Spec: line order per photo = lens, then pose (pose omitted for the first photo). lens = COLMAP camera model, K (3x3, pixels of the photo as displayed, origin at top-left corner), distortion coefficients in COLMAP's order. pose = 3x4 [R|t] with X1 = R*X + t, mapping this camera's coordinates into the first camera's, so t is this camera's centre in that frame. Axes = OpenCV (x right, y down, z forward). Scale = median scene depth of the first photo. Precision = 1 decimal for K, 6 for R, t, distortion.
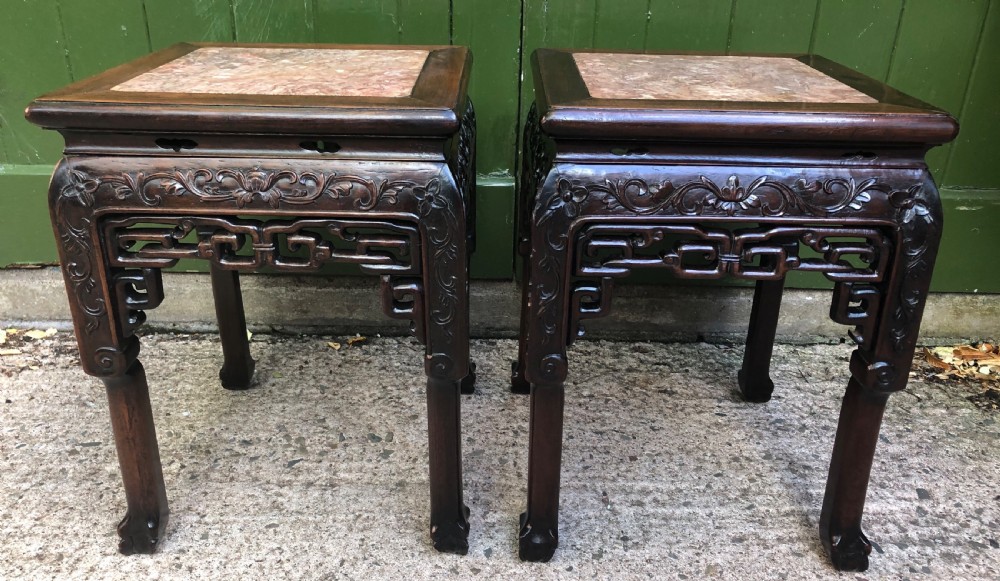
lens RADIAL K [[821.0, 0, 506.1], [0, 821.0, 307.8], [0, 0, 1]] dist [0.014656, -0.005946]
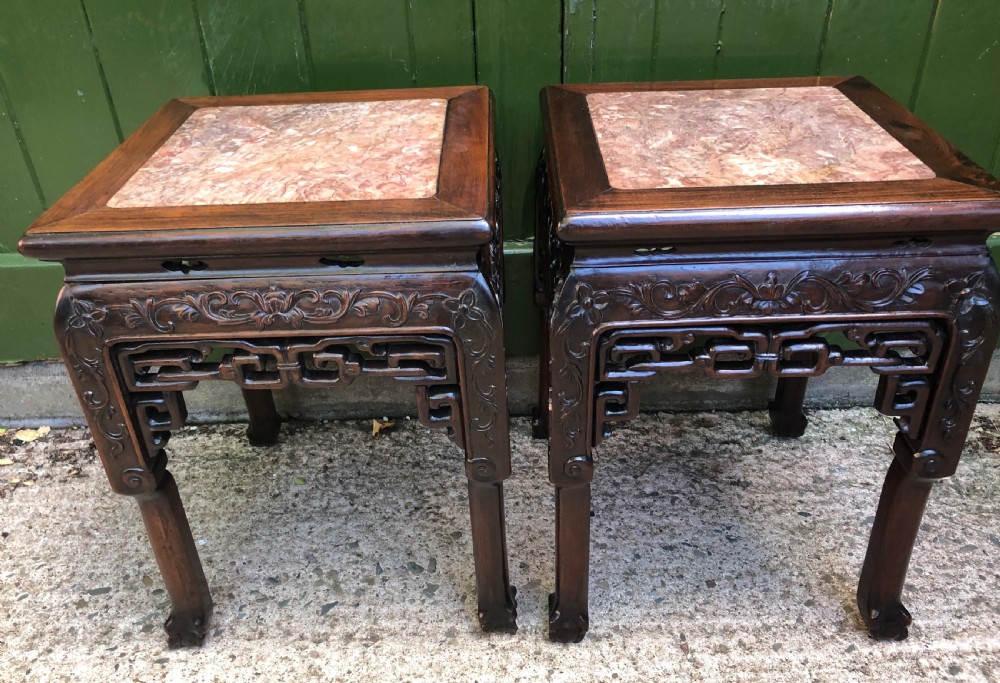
lens RADIAL K [[835.9, 0, 507.7], [0, 835.9, 373.3], [0, 0, 1]] dist [-0.002746, 0.031447]
pose [[0.998845, -0.043628, -0.020155, -0.034973], [0.046200, 0.987195, 0.152684, -0.188349], [0.013236, -0.153438, 0.988070, 0.148038]]
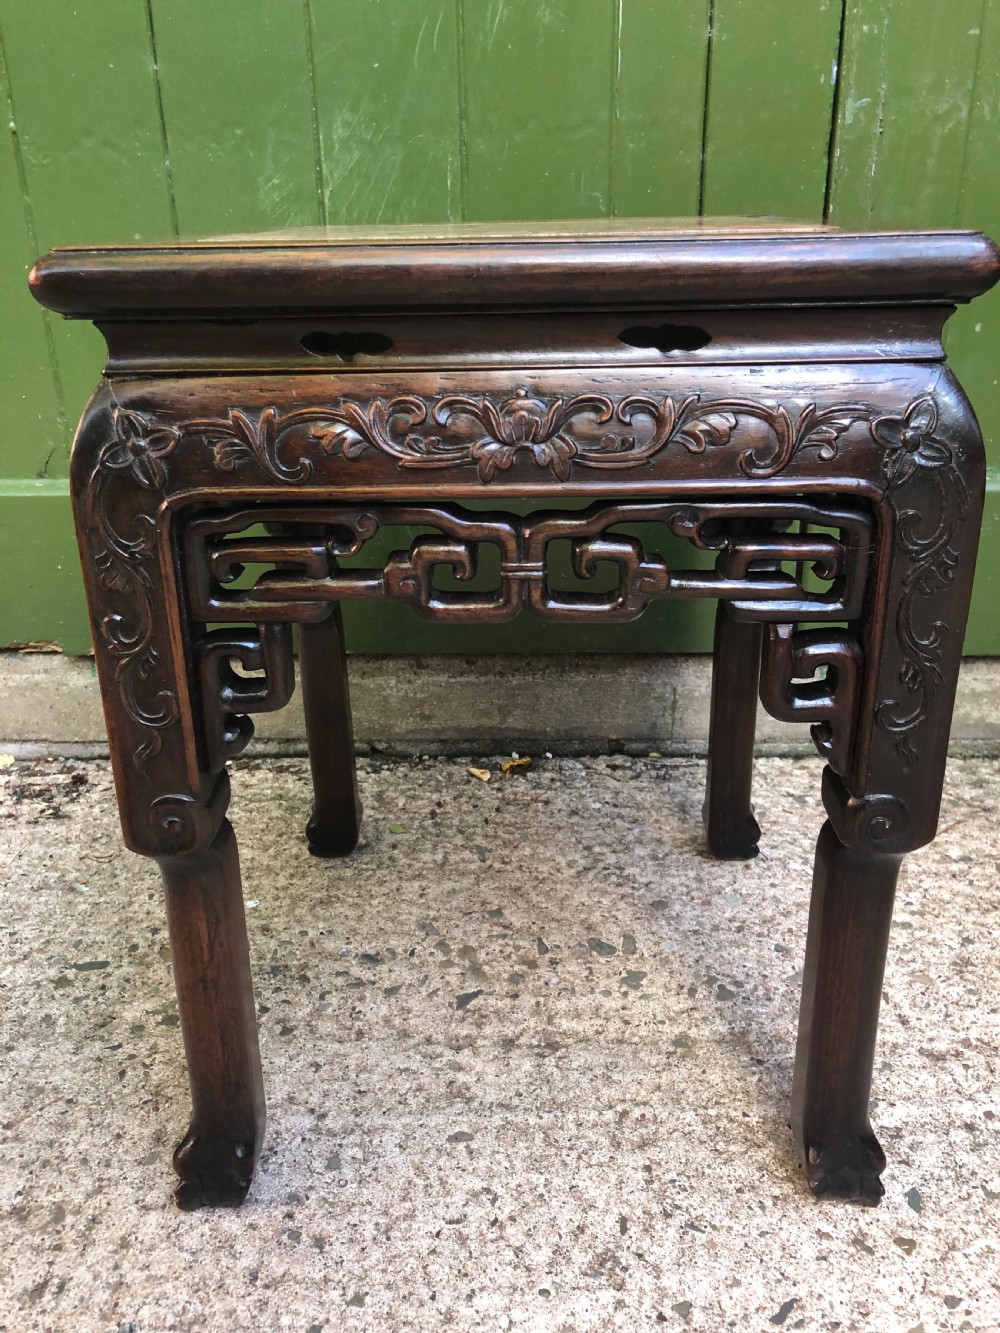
lens RADIAL K [[1098.5, 0, 502.1], [0, 1098.5, 653.3], [0, 0, 1]] dist [0.001762, 0.018640]
pose [[0.998734, -0.024548, -0.043897, -0.196742], [0.022093, 0.998210, -0.055571, 0.004668], [0.045182, 0.054531, 0.997489, 0.274125]]
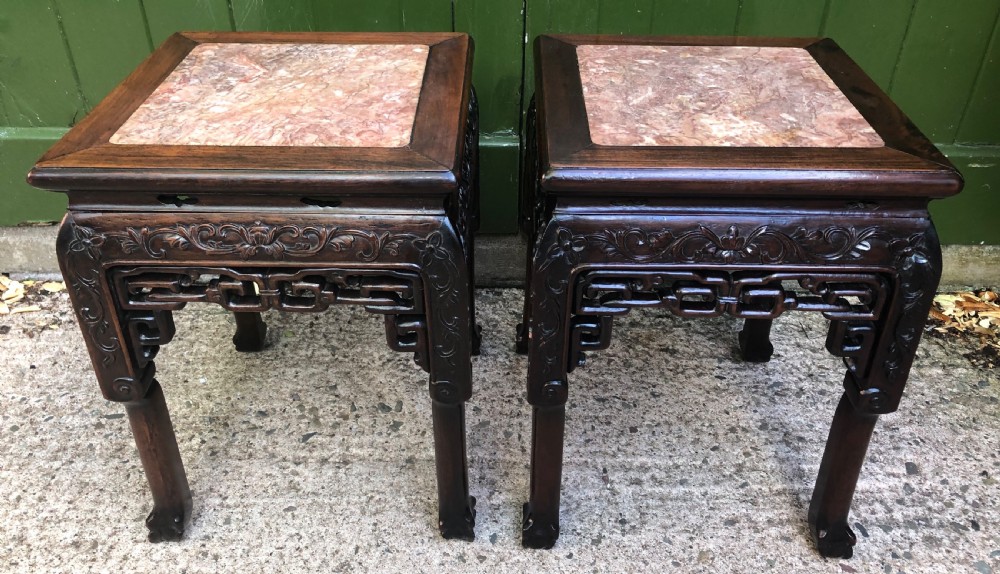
lens RADIAL K [[821.8, 0, 503.4], [0, 821.8, 264.2], [0, 0, 1]] dist [0.010662, 0.003143]
pose [[0.999844, -0.003568, -0.017316, 0.009358], [0.006049, 0.989354, 0.145406, -0.178174], [0.016612, -0.145488, 0.989220, -0.000755]]
